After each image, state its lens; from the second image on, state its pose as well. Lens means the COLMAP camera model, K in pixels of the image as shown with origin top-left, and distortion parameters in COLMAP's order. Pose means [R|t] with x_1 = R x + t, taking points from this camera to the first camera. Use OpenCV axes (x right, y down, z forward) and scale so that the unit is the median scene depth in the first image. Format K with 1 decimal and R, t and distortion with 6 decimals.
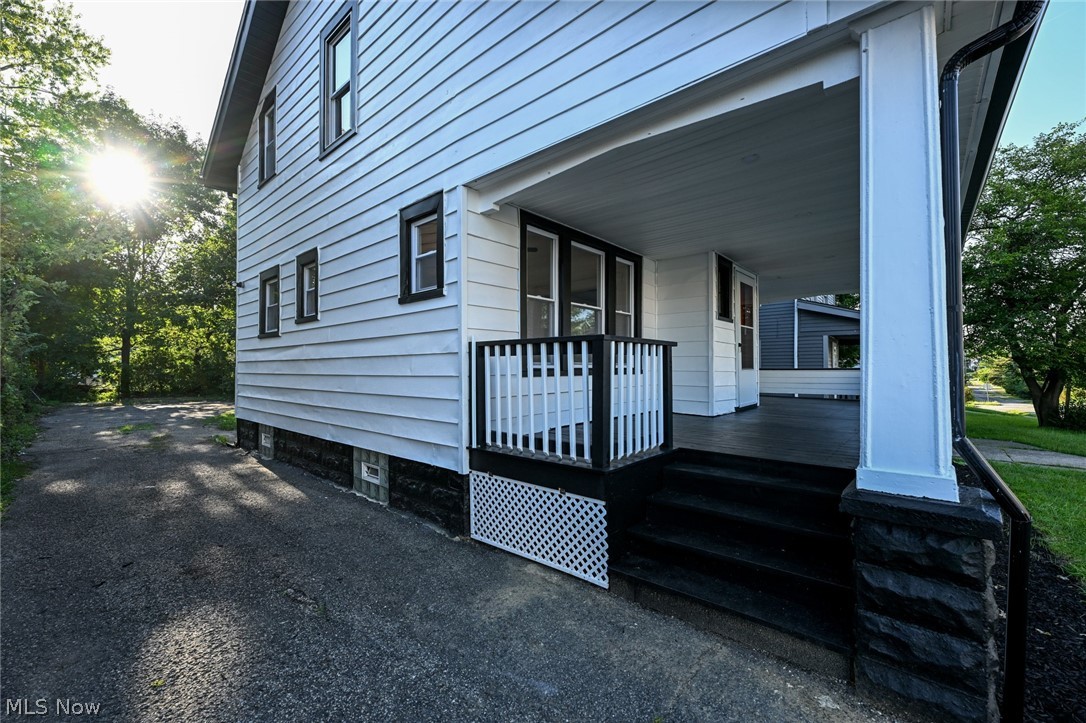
lens RADIAL K [[436.5, 0, 541.4], [0, 436.5, 364.3], [0, 0, 1]] dist [0.000011, 0.000075]
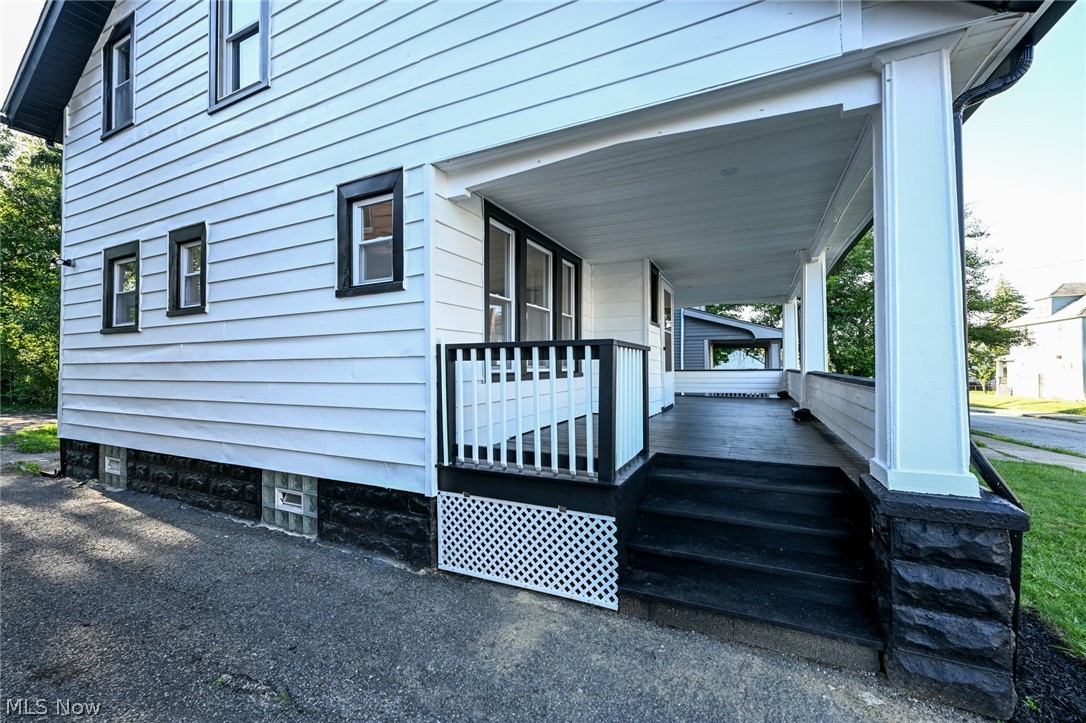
lens RADIAL K [[434.0, 0, 543.0], [0, 434.0, 361.5], [0, 0, 1]] dist [-0.000533, -0.000029]
pose [[0.964135, 0.001995, 0.265403, -0.166619], [-0.000239, 0.999978, -0.006650, -0.009098], [-0.265411, 0.006348, 0.964115, 0.093497]]
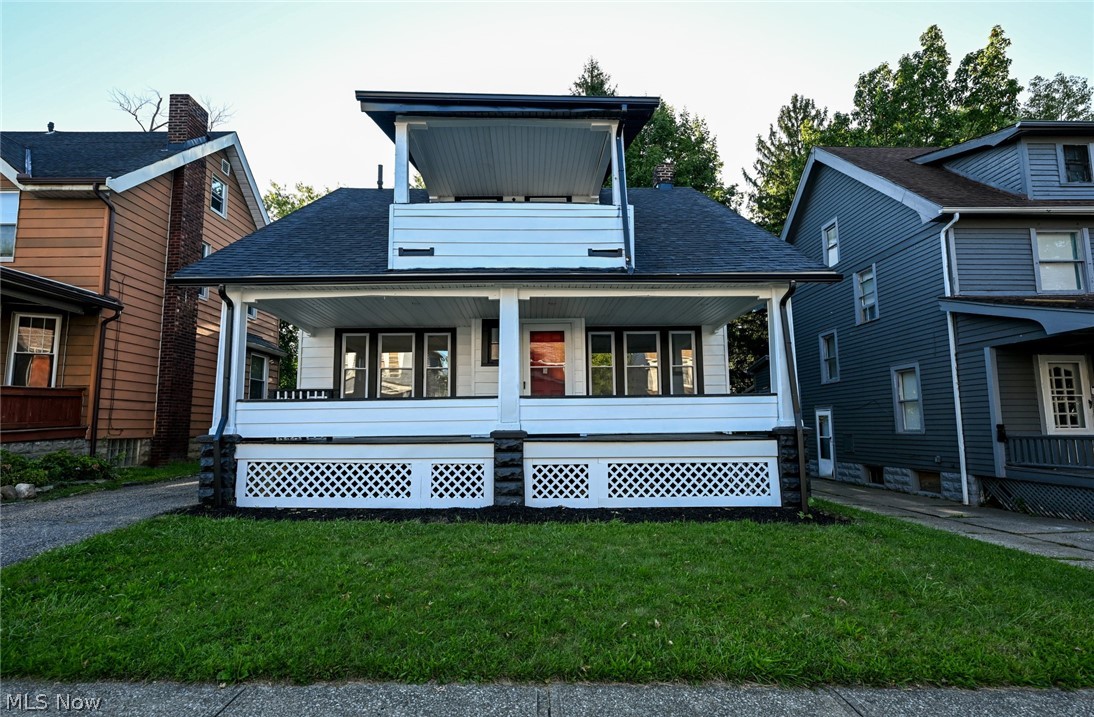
lens RADIAL K [[532.0, 0, 549.0], [0, 532.0, 373.6], [0, 0, 1]] dist [0.001922, 0.000382]
pose [[0.678508, -0.076018, -0.730650, 2.425463], [0.013436, 0.995749, -0.091121, 0.102927], [0.734470, 0.052009, 0.676645, 0.042525]]
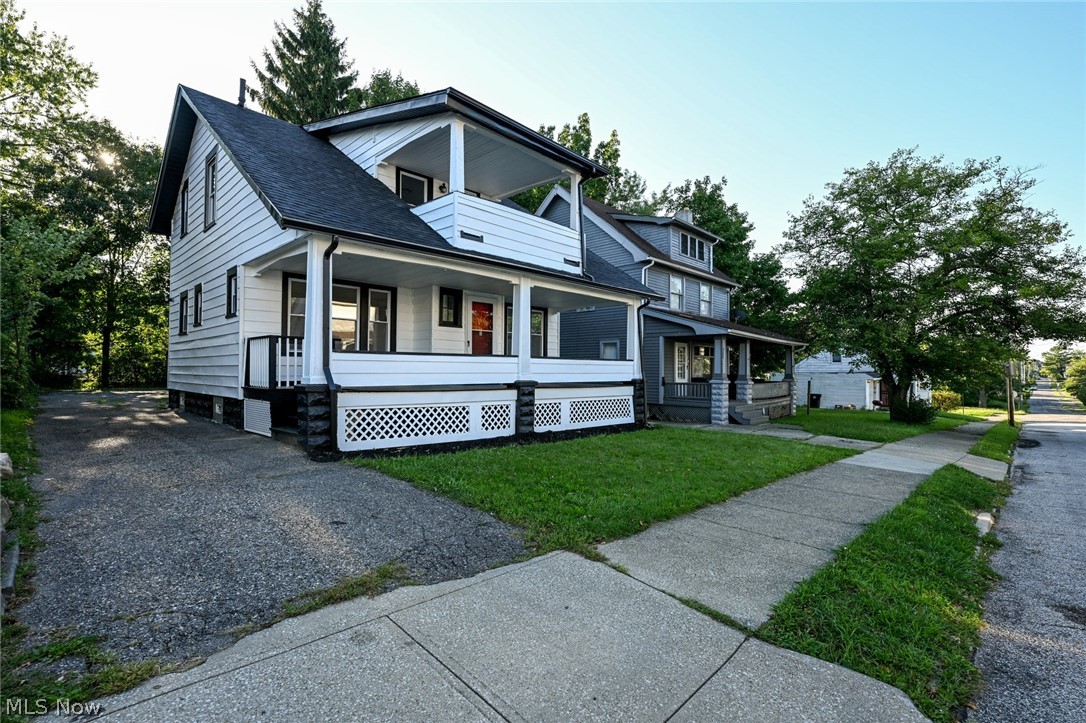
lens RADIAL K [[497.0, 0, 544.4], [0, 497.0, 365.0], [0, 0, 1]] dist [-0.002148, -0.000349]
pose [[0.998937, 0.010677, -0.044840, 1.218612], [-0.010879, 0.999932, -0.004269, 0.065399], [0.044791, 0.004752, 0.998985, -1.174174]]
